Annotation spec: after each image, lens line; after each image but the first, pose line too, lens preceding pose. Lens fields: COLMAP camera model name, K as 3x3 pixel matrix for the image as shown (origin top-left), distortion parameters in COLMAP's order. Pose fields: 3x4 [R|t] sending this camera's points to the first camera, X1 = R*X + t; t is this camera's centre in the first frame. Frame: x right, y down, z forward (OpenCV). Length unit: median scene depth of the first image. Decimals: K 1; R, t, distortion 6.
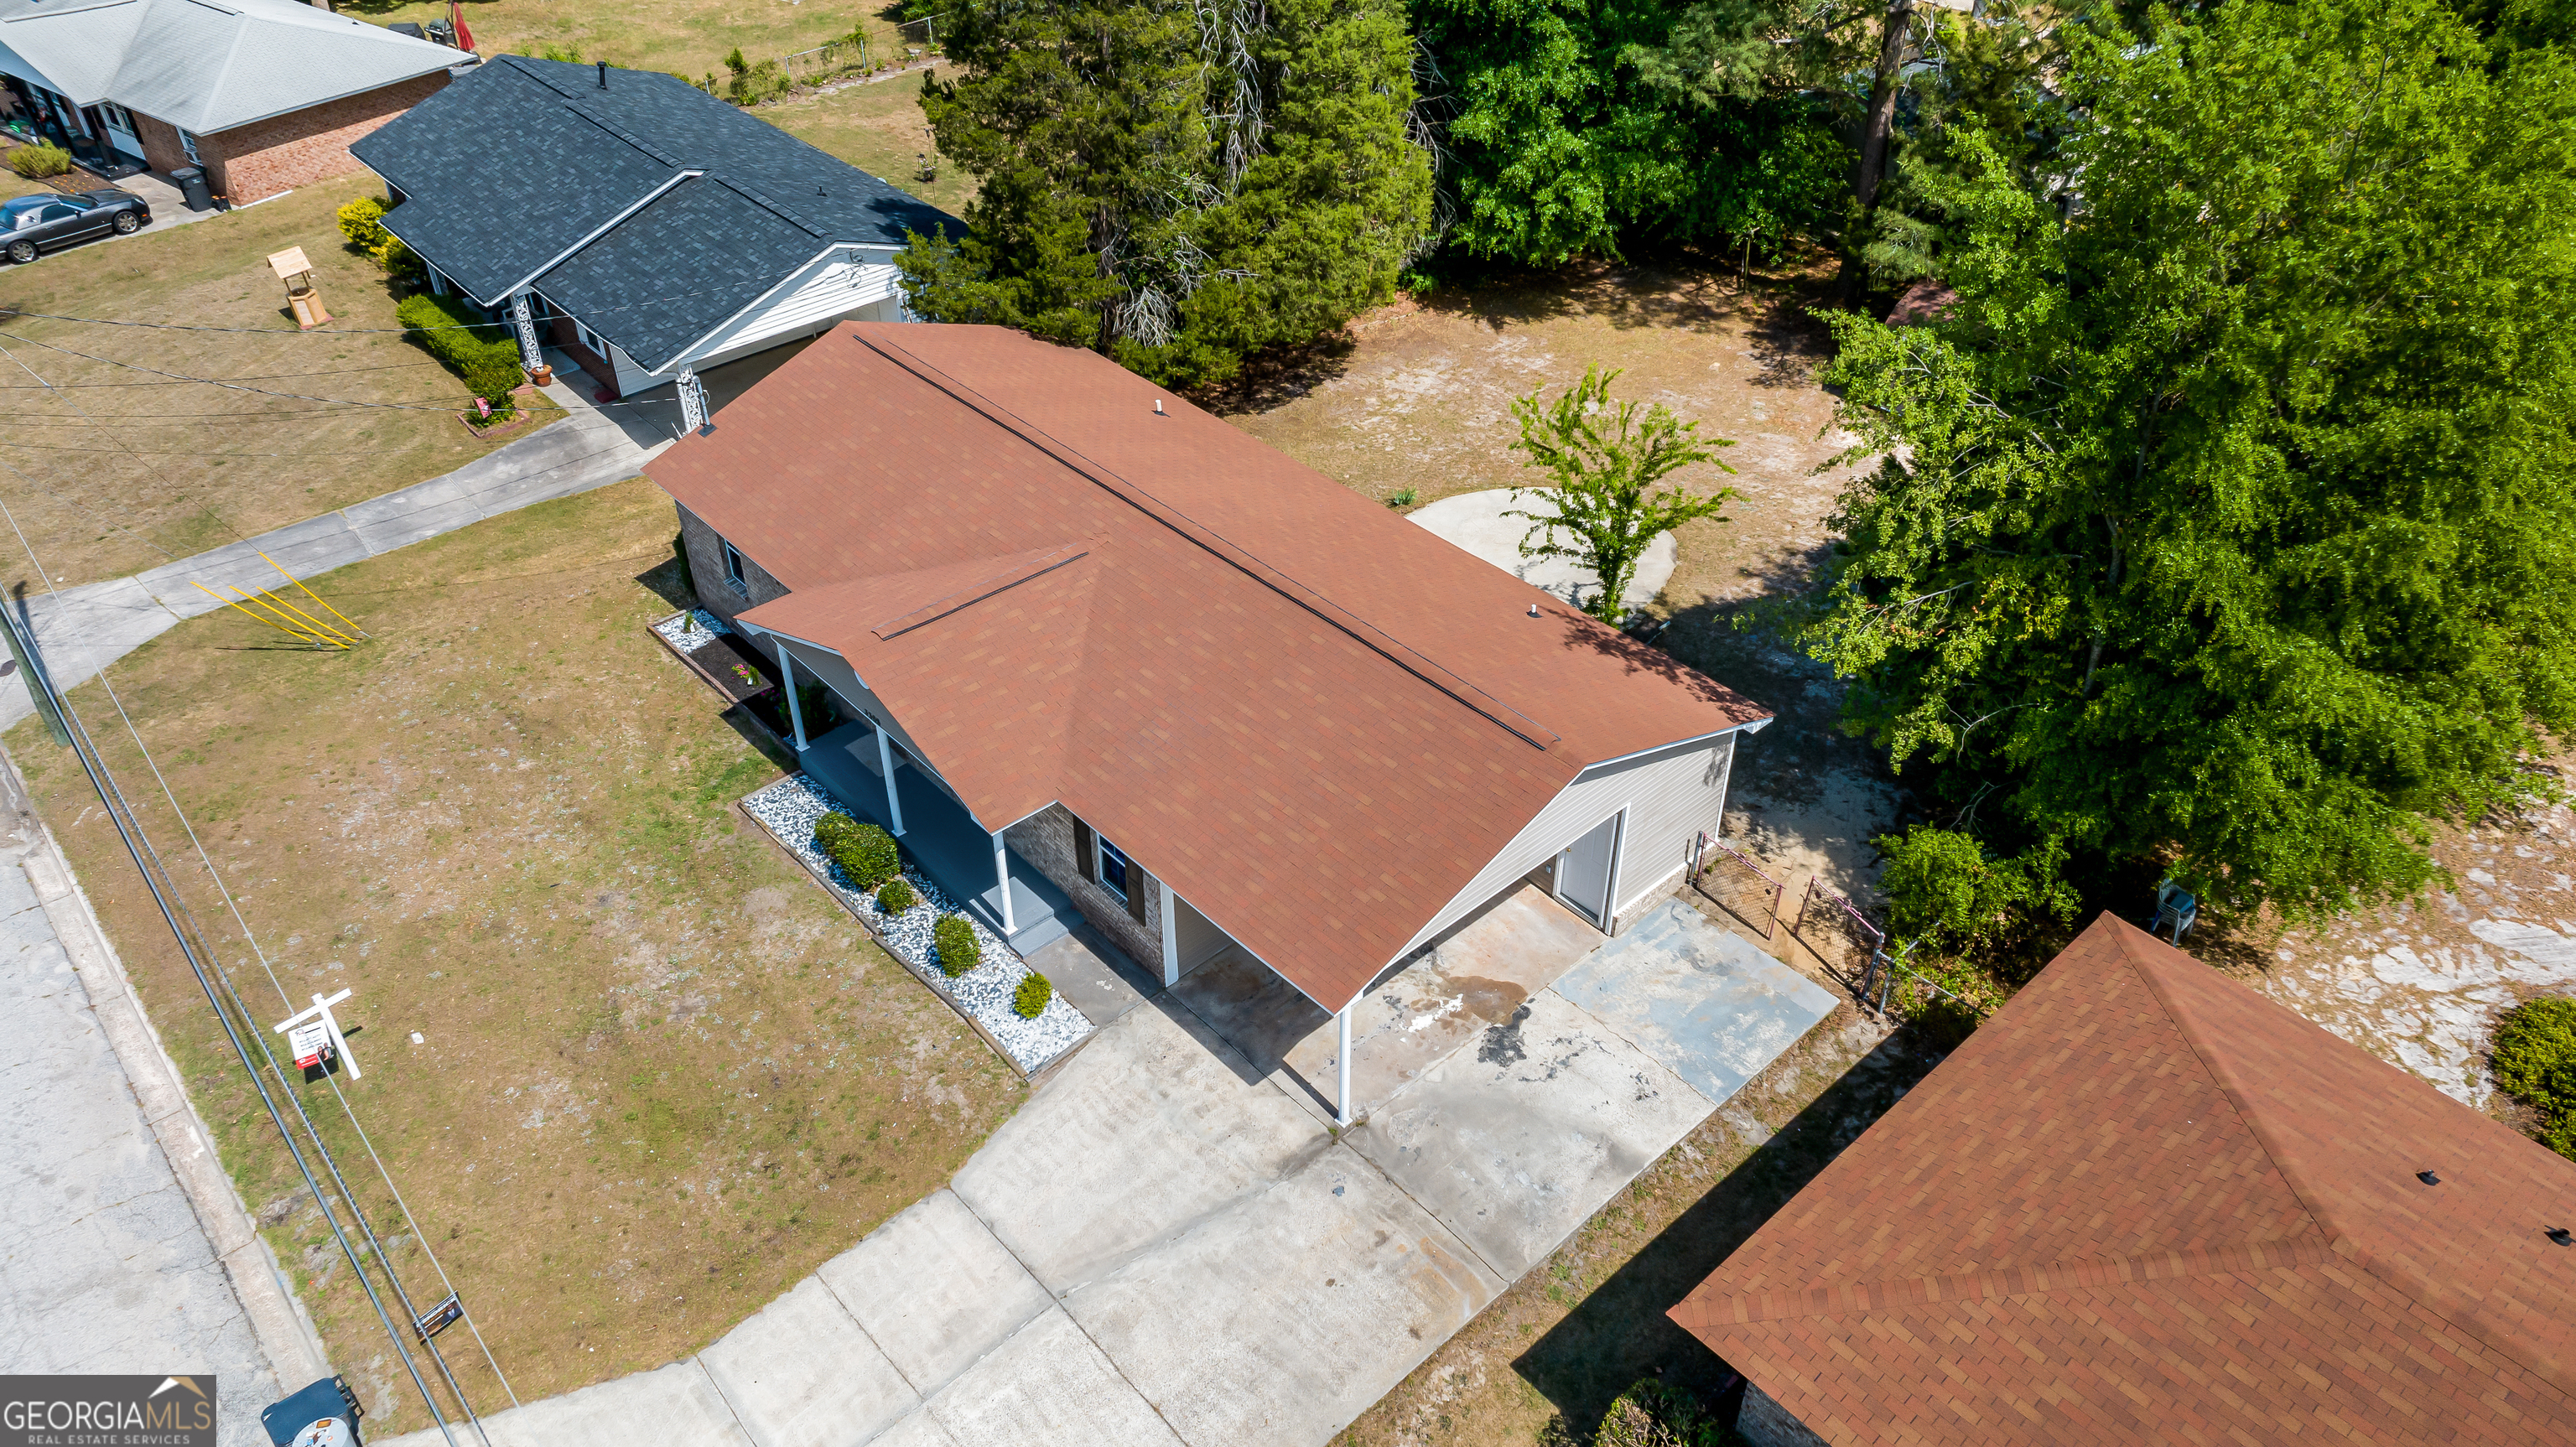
lens RADIAL K [[1826.3, 0, 1276.5], [0, 1826.3, 711.7], [0, 0, 1]] dist [-0.030570, 0.023812]
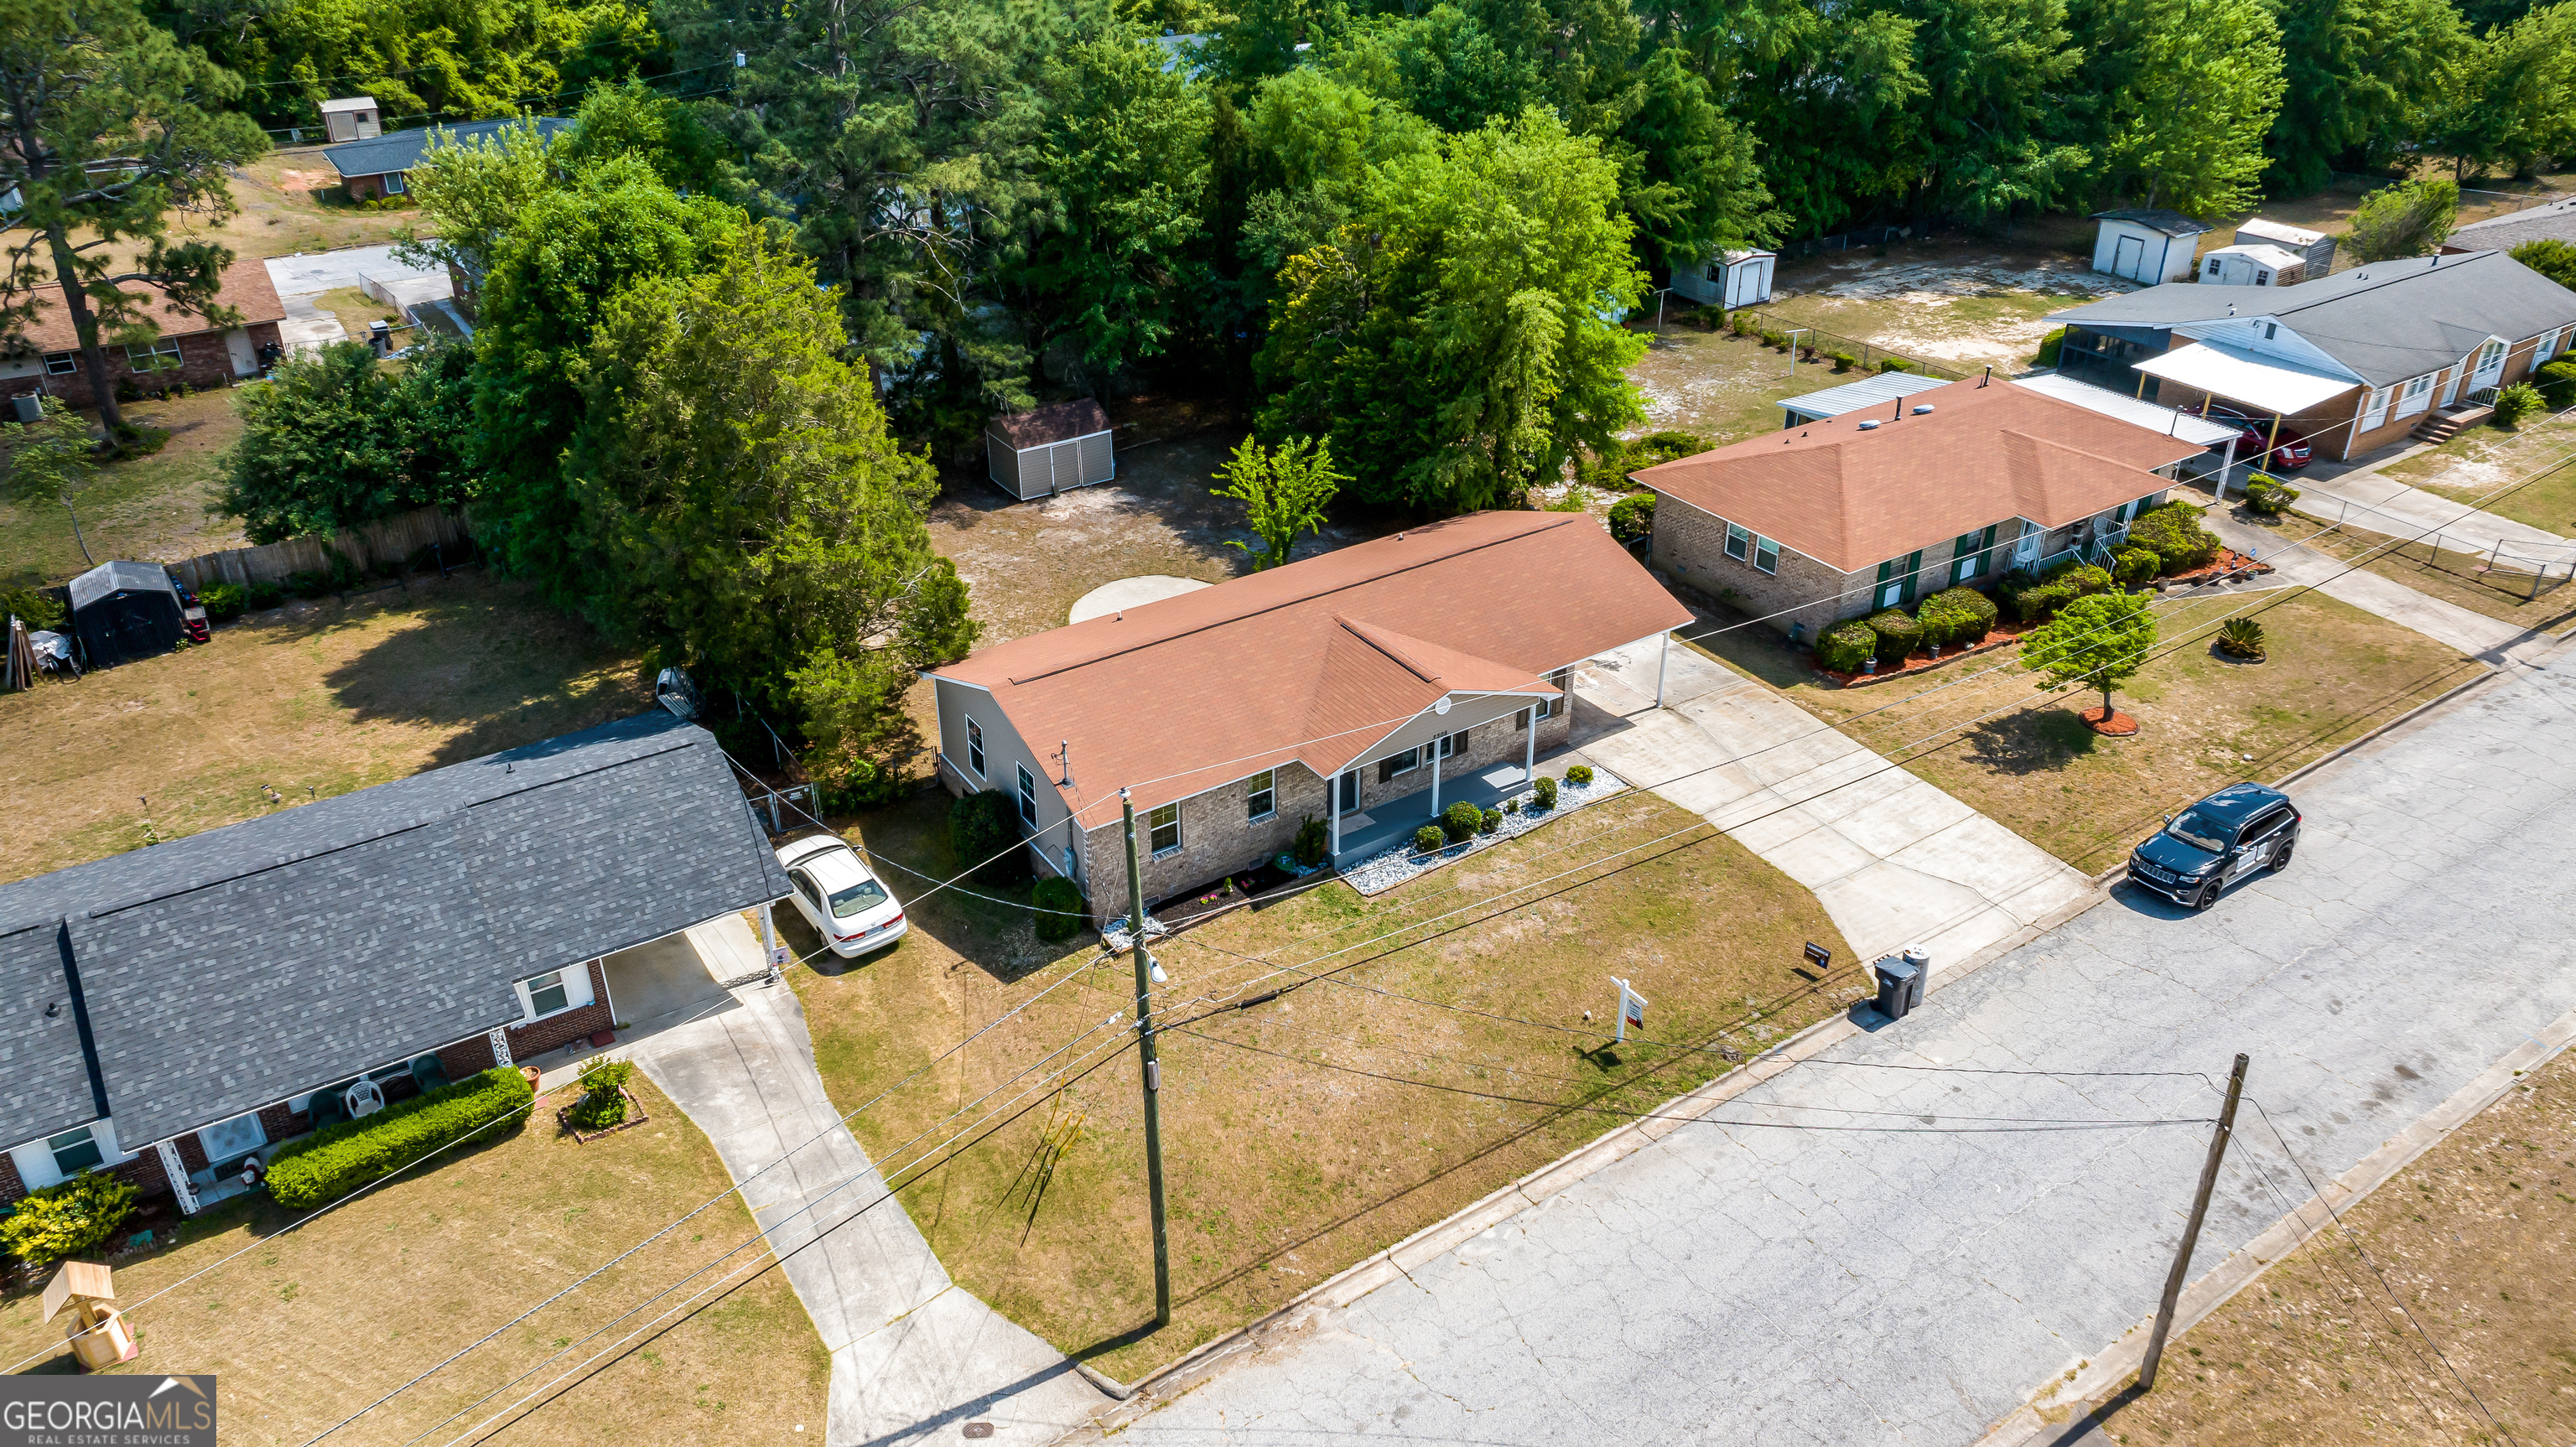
lens RADIAL K [[1826.3, 0, 1293.6], [0, 1826.3, 723.7], [0, 0, 1]] dist [-0.030570, 0.023812]
pose [[0.132904, -0.482988, 0.865482, -1.714813], [0.590703, 0.739795, 0.322139, -0.630214], [-0.795869, 0.468429, 0.383624, 0.522082]]
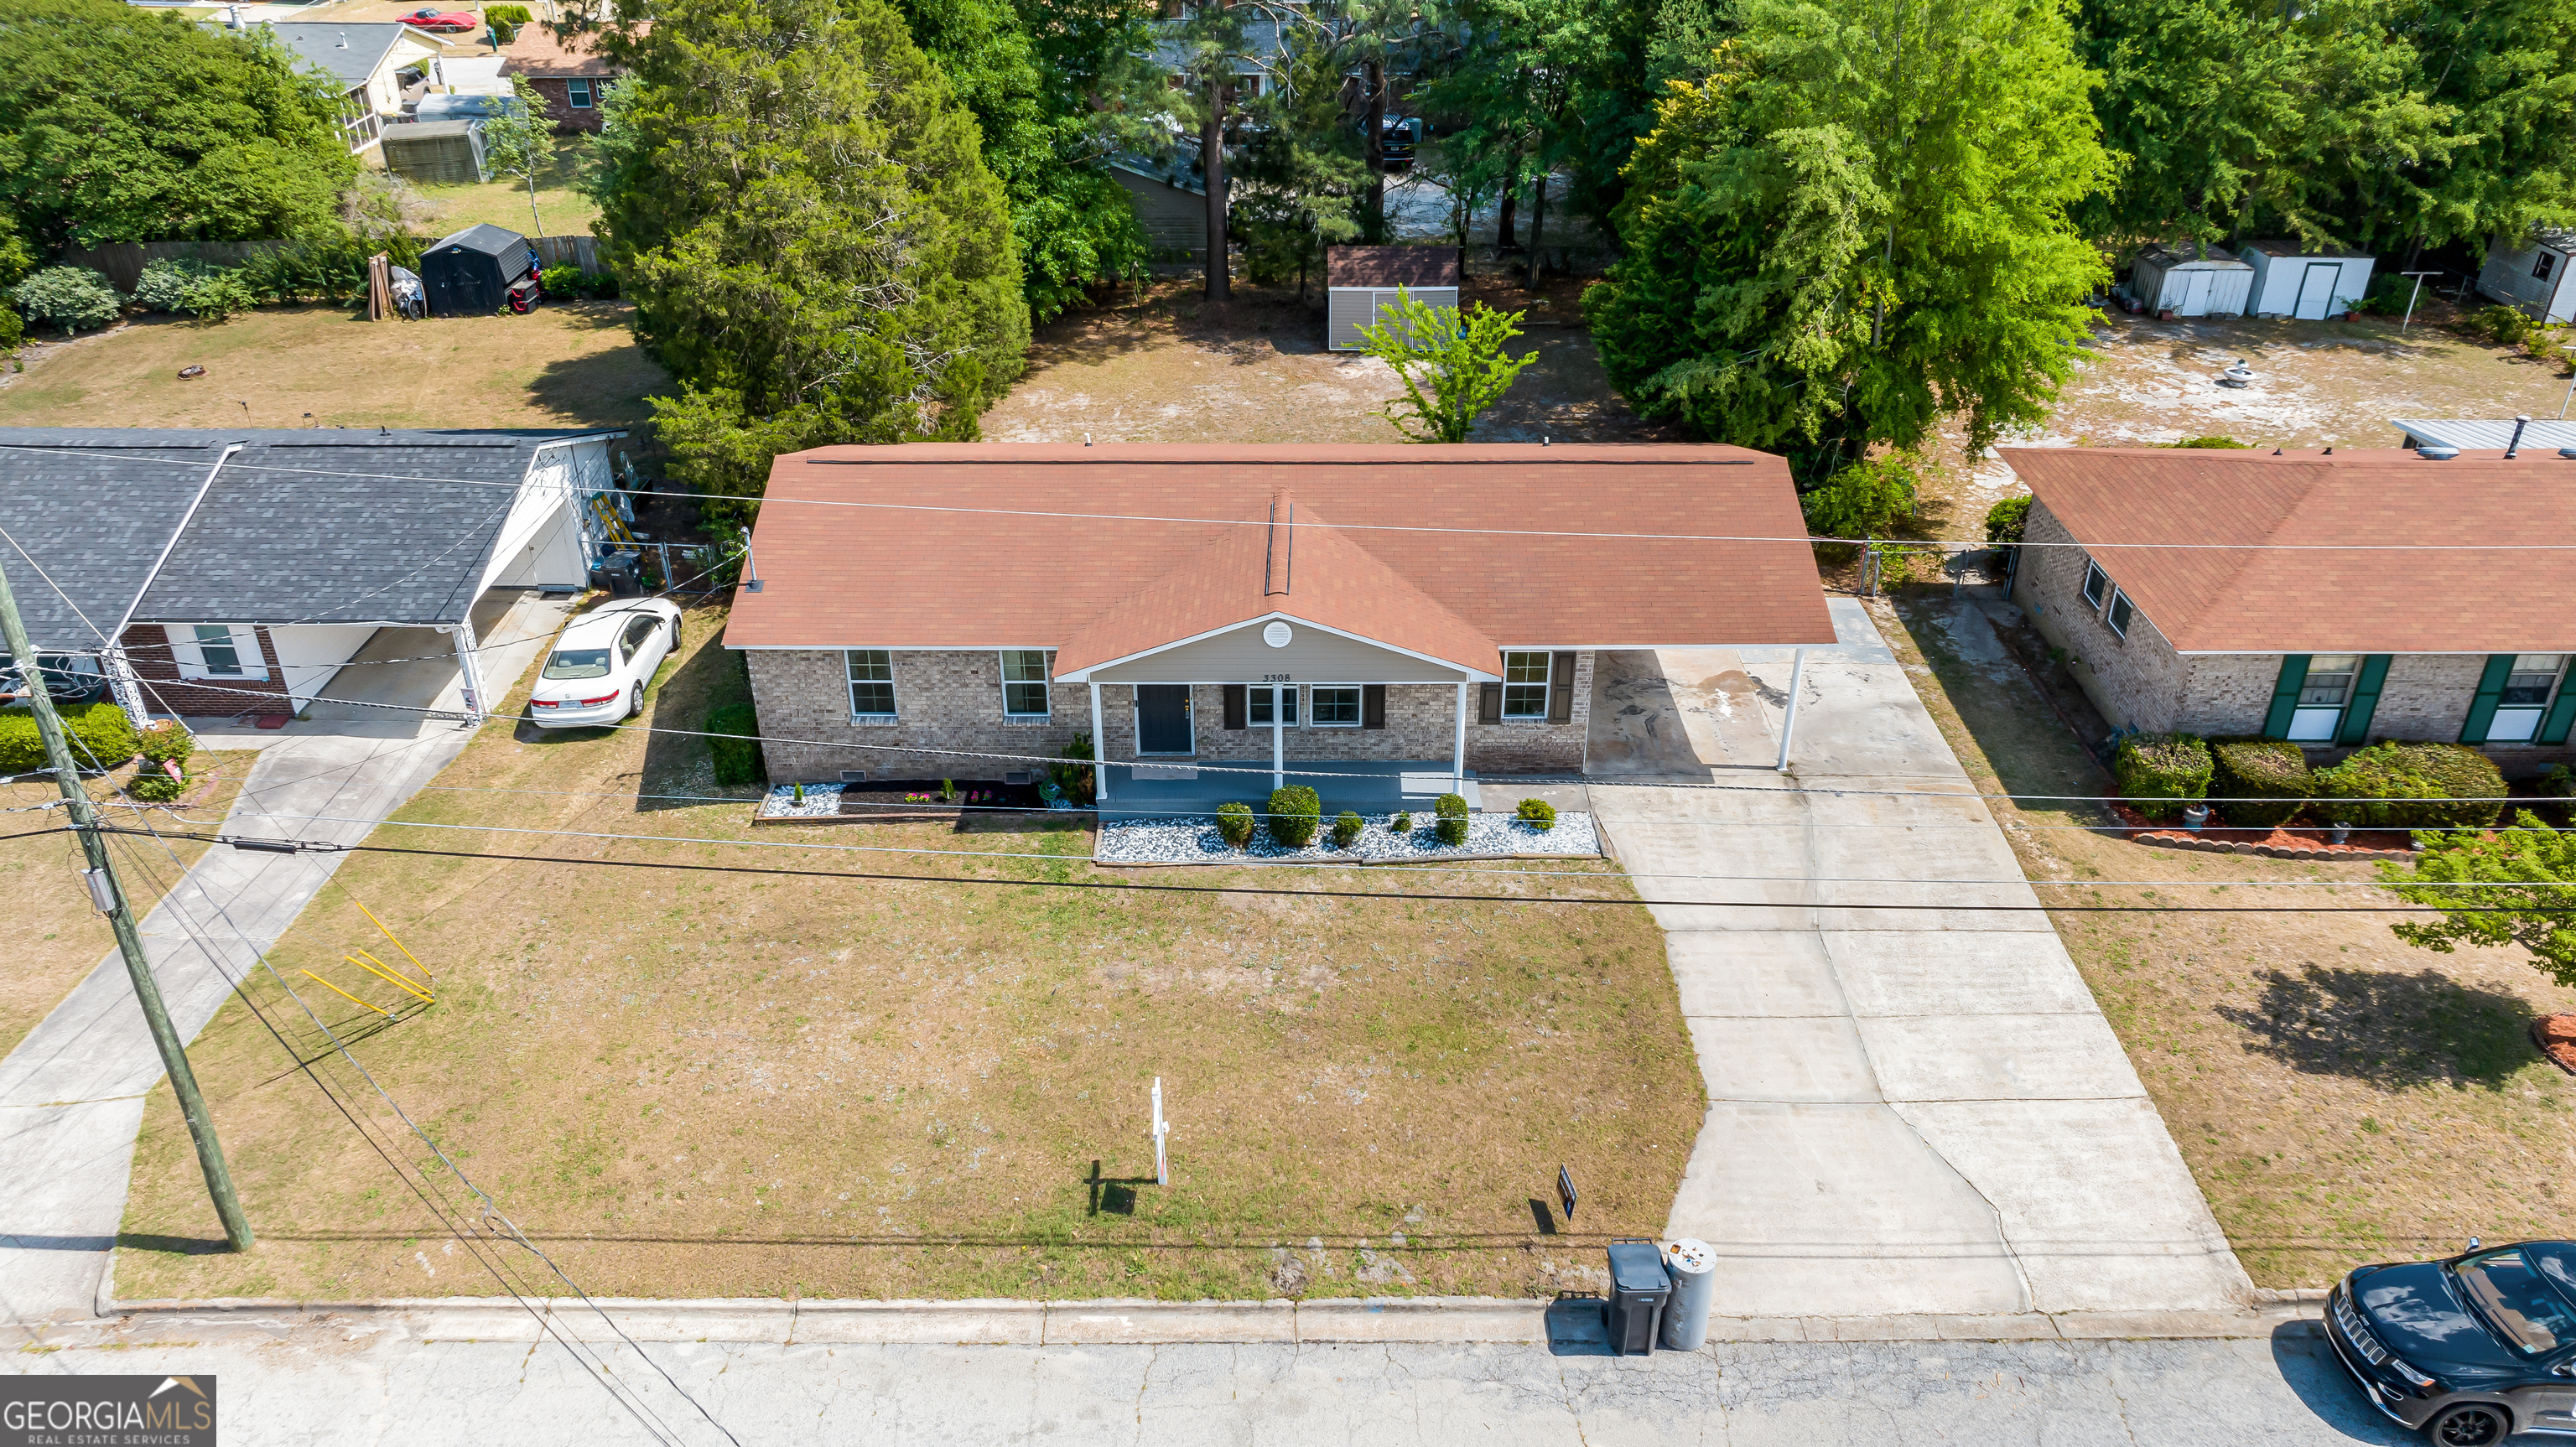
lens RADIAL K [[1826.3, 0, 1282.2], [0, 1826.3, 720.4], [0, 0, 1]] dist [-0.030570, 0.023812]
pose [[0.667343, -0.369947, 0.646368, -0.986487], [0.443226, 0.894752, 0.054500, -0.033716], [-0.598501, 0.250117, 0.761077, 0.198032]]
